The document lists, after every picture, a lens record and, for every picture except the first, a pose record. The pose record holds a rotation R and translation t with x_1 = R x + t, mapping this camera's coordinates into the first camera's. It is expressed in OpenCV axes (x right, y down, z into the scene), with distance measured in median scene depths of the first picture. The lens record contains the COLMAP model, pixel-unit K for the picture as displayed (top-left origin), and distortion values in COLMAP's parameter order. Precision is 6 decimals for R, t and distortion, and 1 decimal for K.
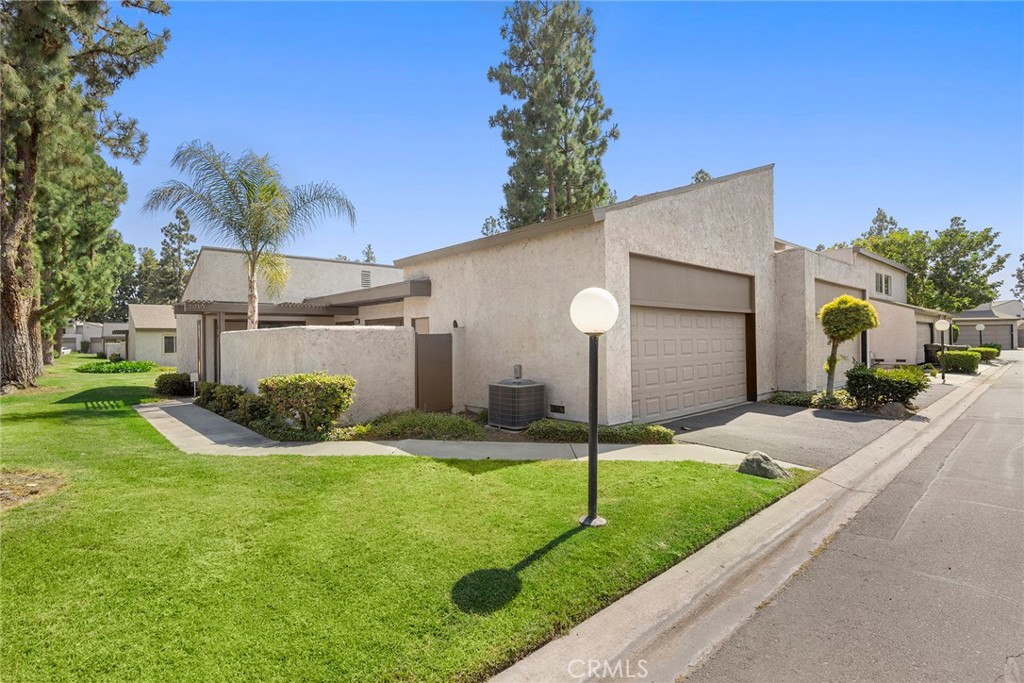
lens RADIAL K [[496.8, 0, 512.2], [0, 496.8, 340.5], [0, 0, 1]] dist [0.005336, 0.000705]
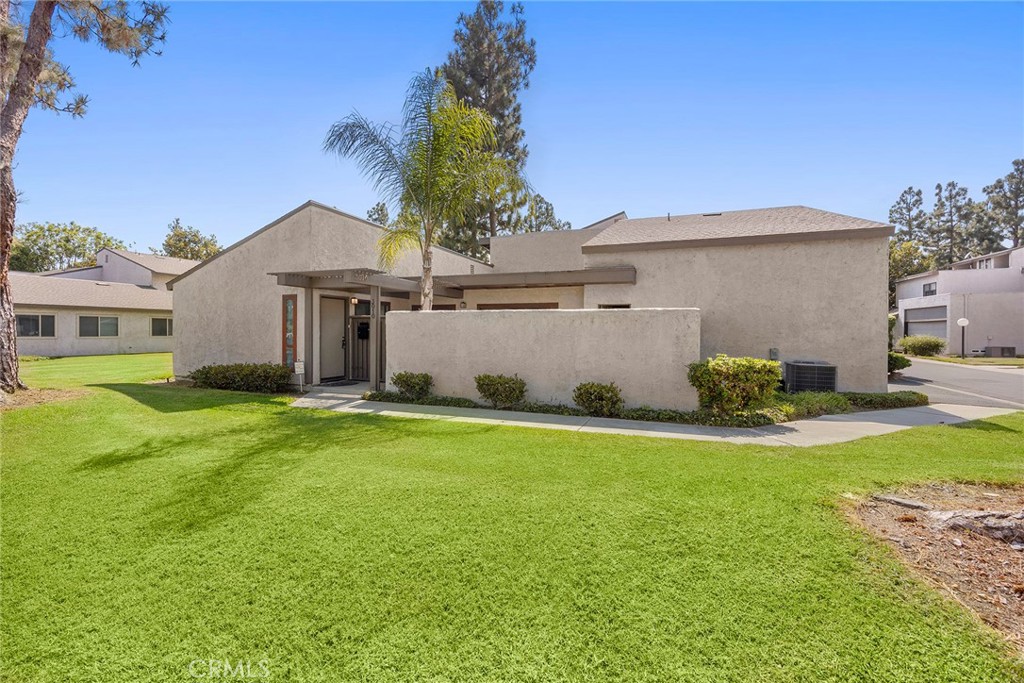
lens RADIAL K [[433.3, 0, 511.3], [0, 433.3, 337.3], [0, 0, 1]] dist [-0.017655, -0.000268]
pose [[0.903058, 0.000919, 0.429518, -0.830185], [-0.011156, 0.999711, 0.021317, 0.006714], [-0.429374, -0.024043, 0.902806, 0.294219]]
